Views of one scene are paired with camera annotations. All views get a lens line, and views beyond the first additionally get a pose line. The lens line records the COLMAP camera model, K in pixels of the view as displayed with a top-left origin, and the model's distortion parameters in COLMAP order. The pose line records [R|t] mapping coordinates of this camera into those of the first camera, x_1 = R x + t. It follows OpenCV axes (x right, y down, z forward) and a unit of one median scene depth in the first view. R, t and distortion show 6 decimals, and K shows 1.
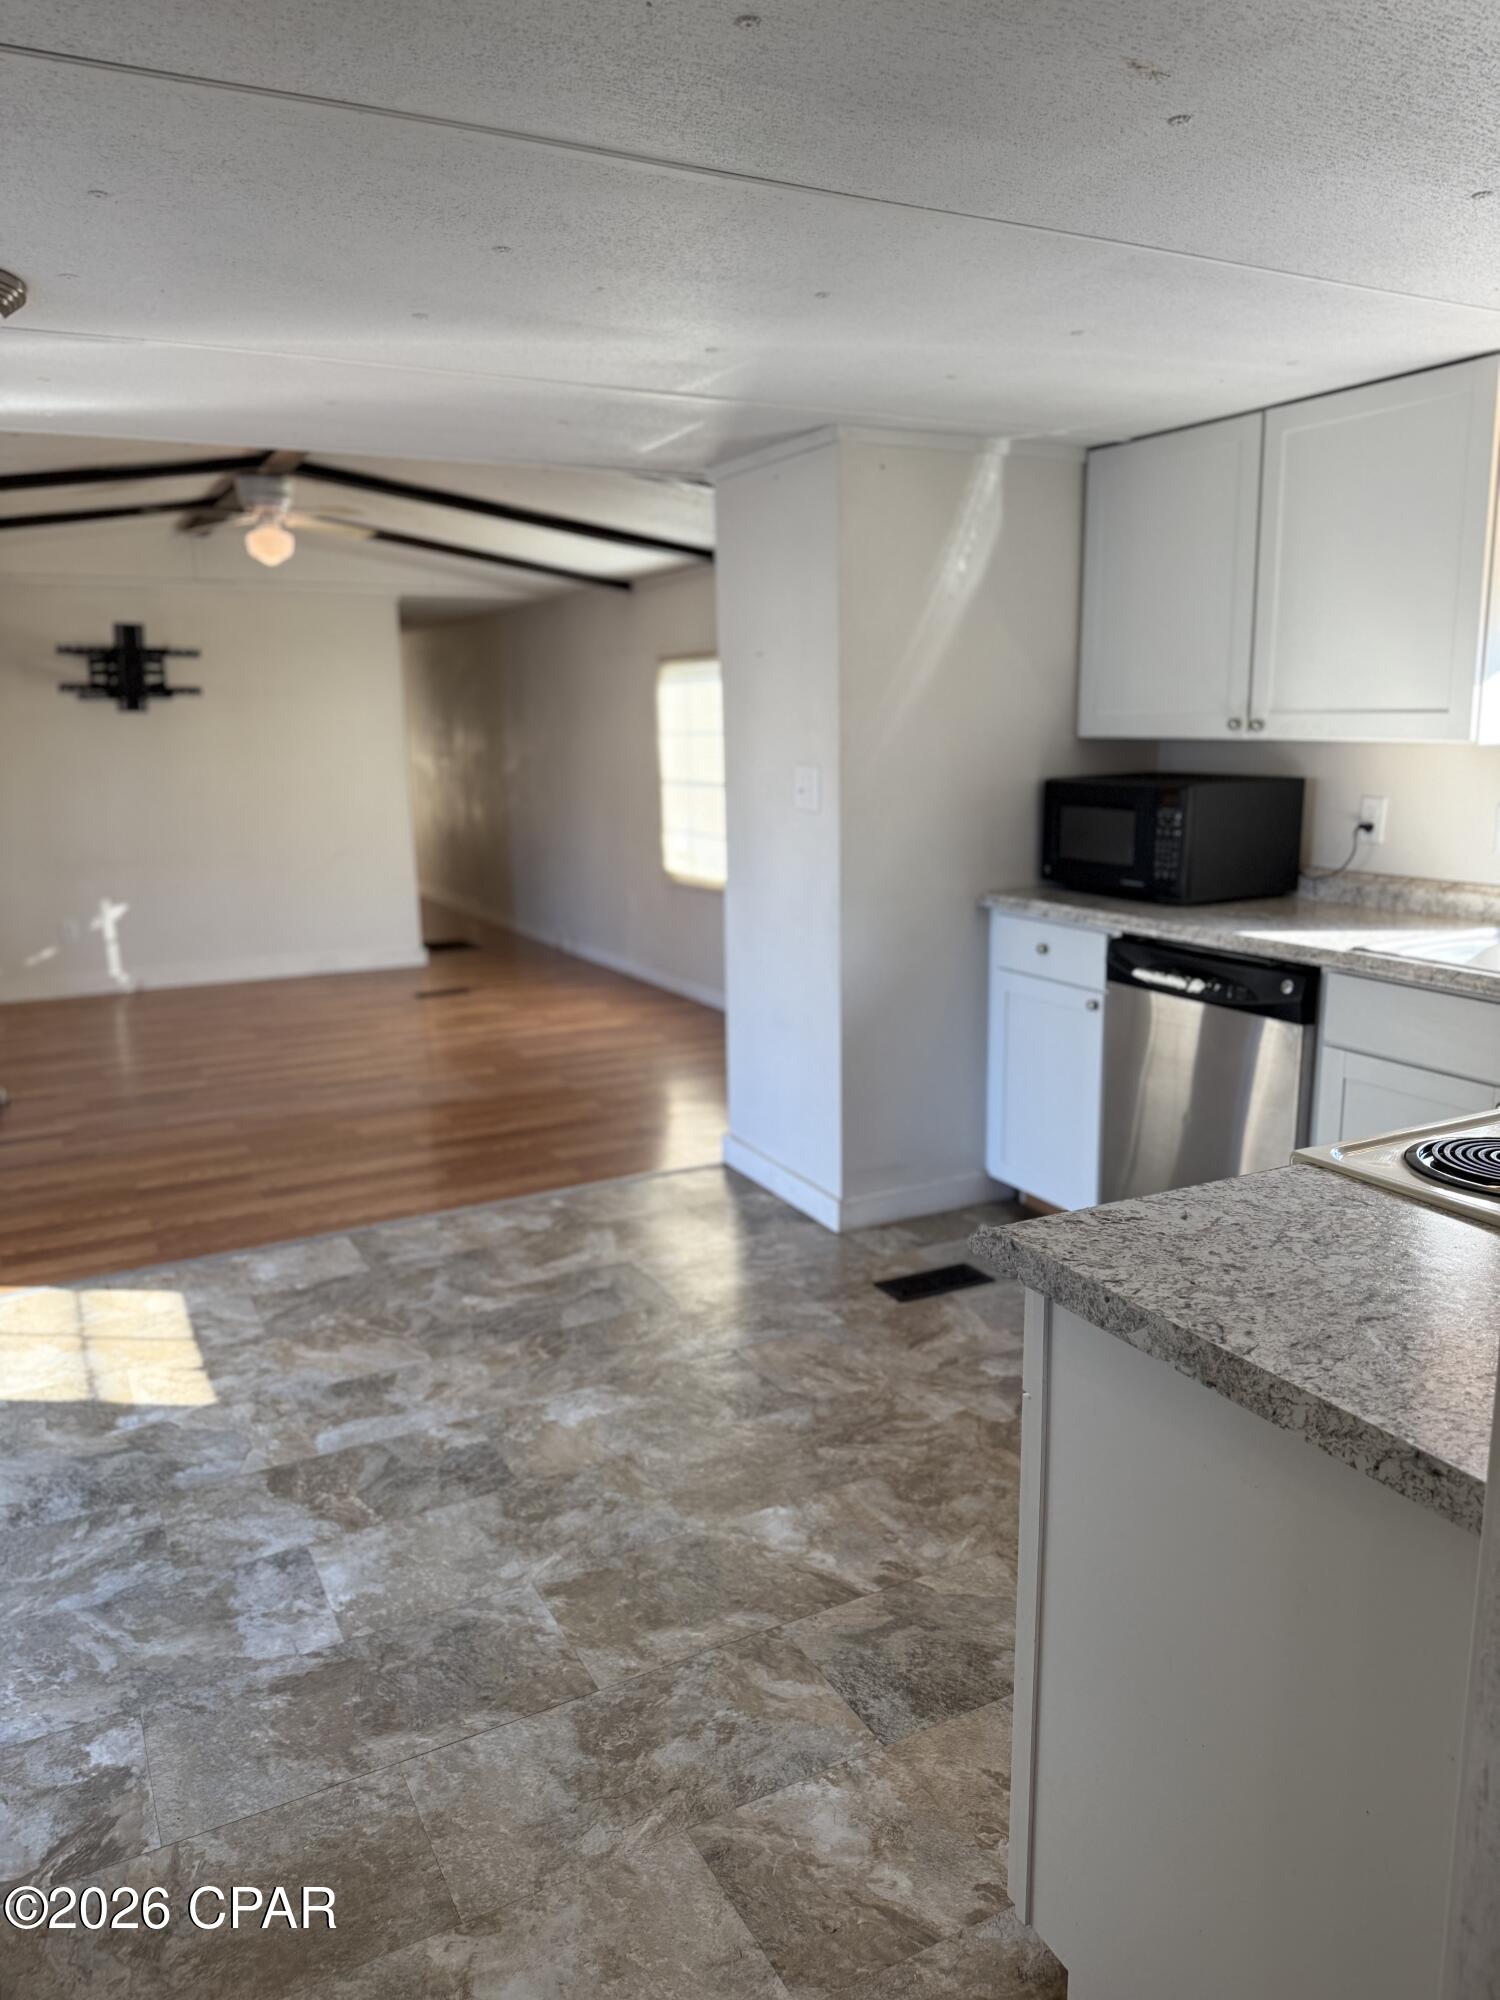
lens RADIAL K [[1417.7, 0, 751.7], [0, 1417.7, 956.6], [0, 0, 1]] dist [0.049414, -0.071114]
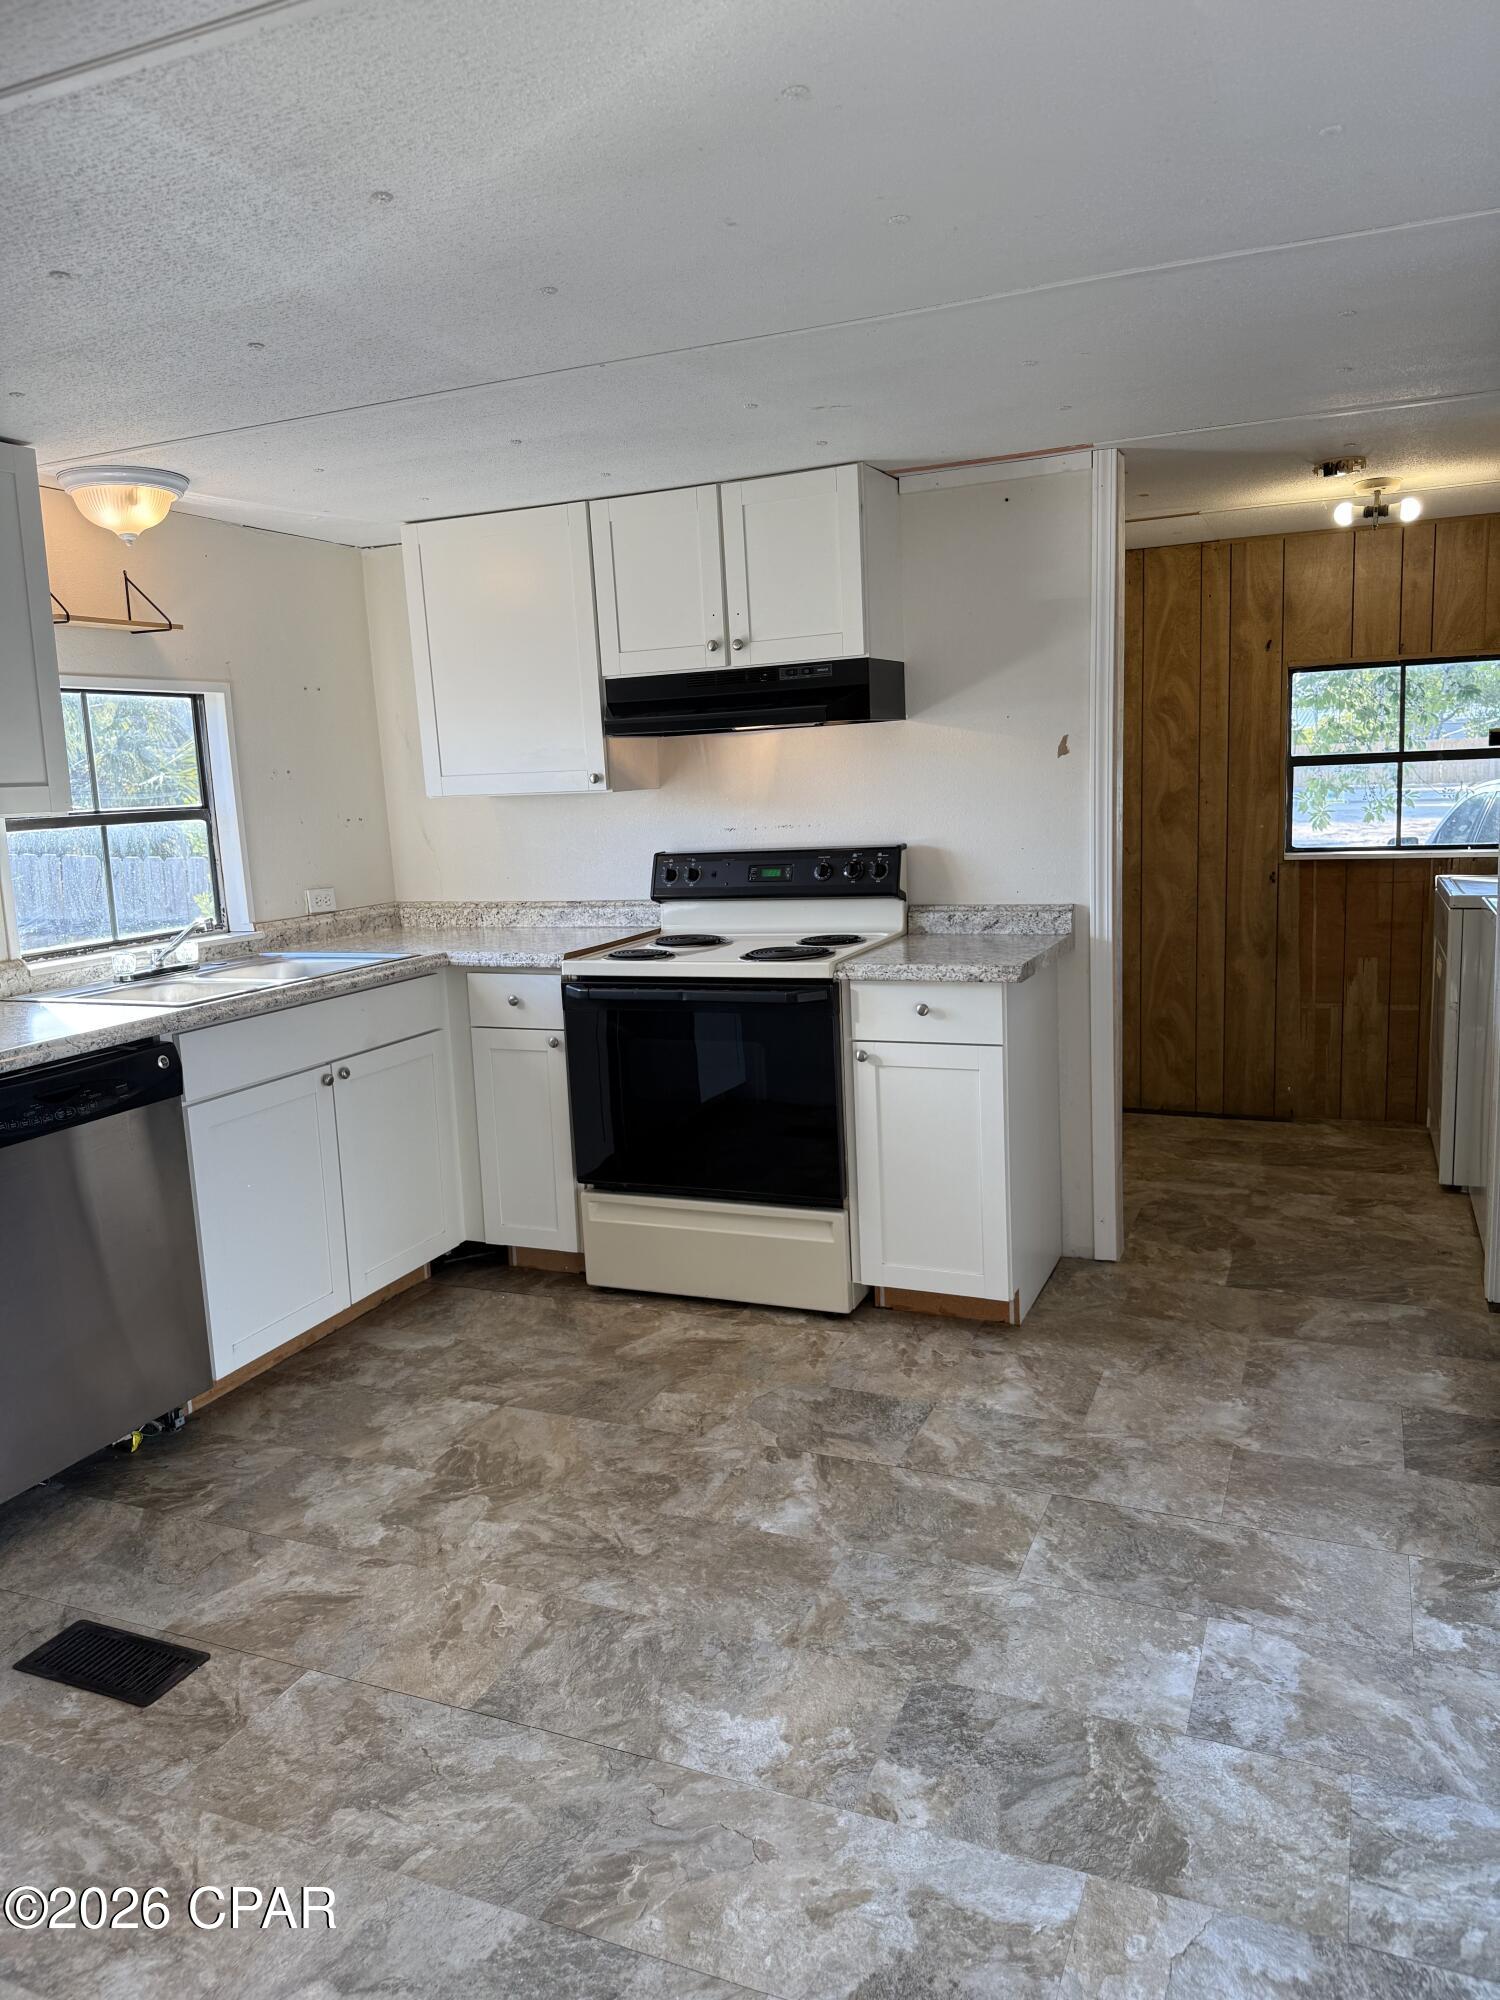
lens RADIAL K [[1417.7, 0, 729.0], [0, 1417.7, 1008.3], [0, 0, 1]] dist [0.049414, -0.071114]
pose [[-0.619252, -0.085263, 0.780549, -0.699758], [0.188632, 0.948820, 0.253296, -0.215271], [-0.762197, 0.304091, -0.571475, 1.438016]]
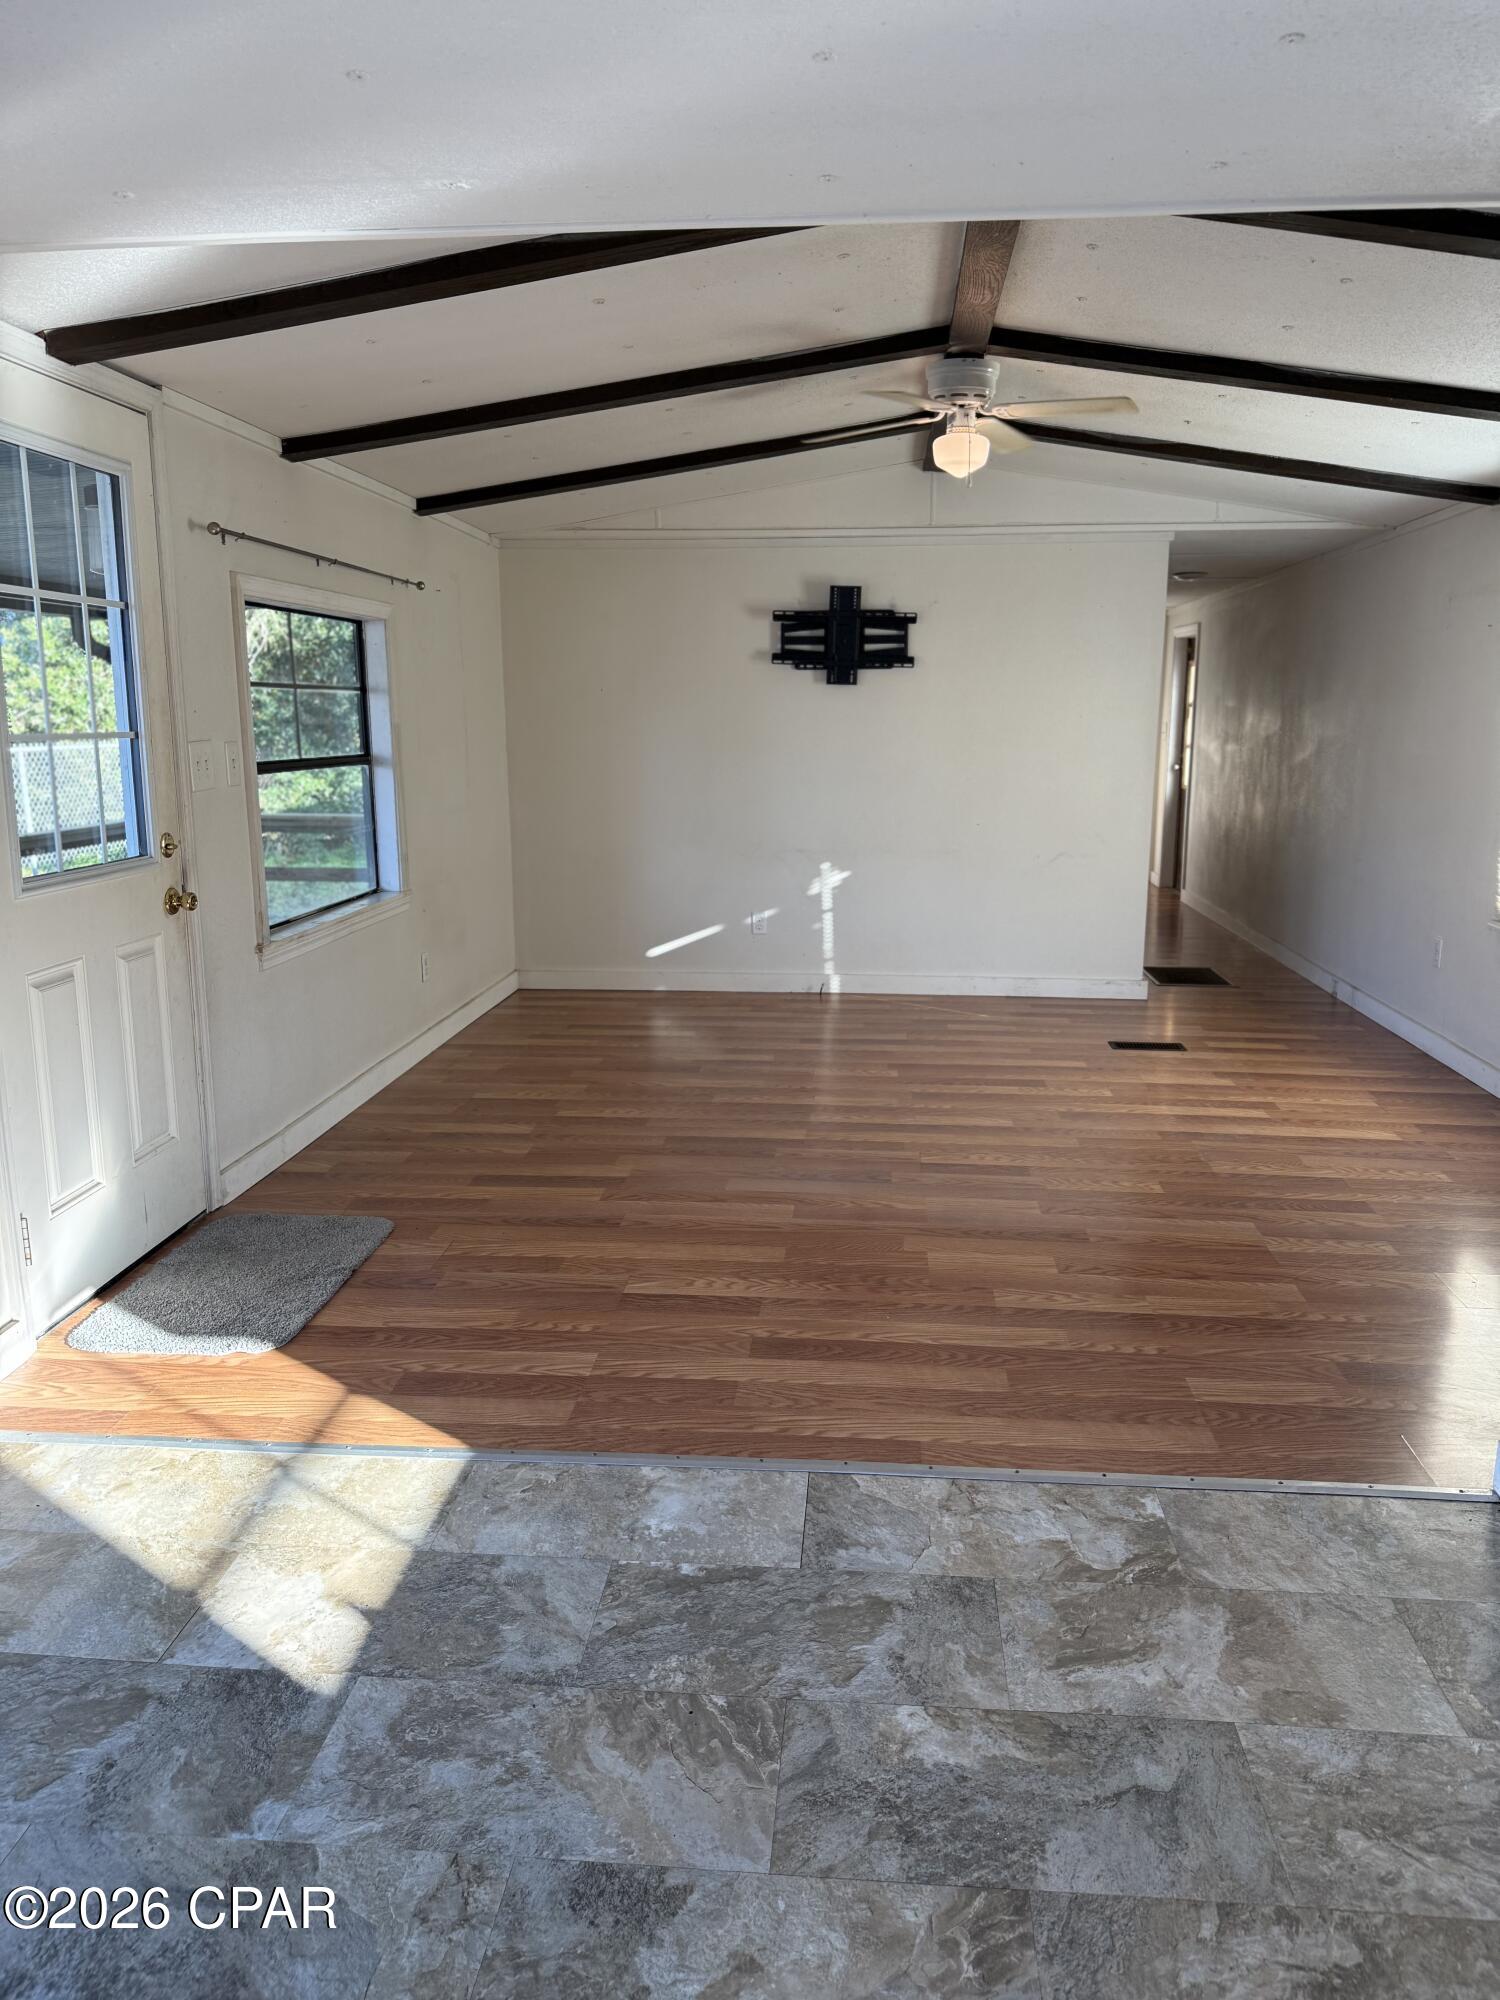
lens RADIAL K [[1417.7, 0, 766.5], [0, 1417.7, 976.9], [0, 0, 1]] dist [0.049414, -0.071114]
pose [[0.845864, 0.118386, -0.520095, 0.011228], [-0.105698, 0.992925, 0.054110, -0.087739], [0.522821, 0.009204, 0.852393, 0.660678]]
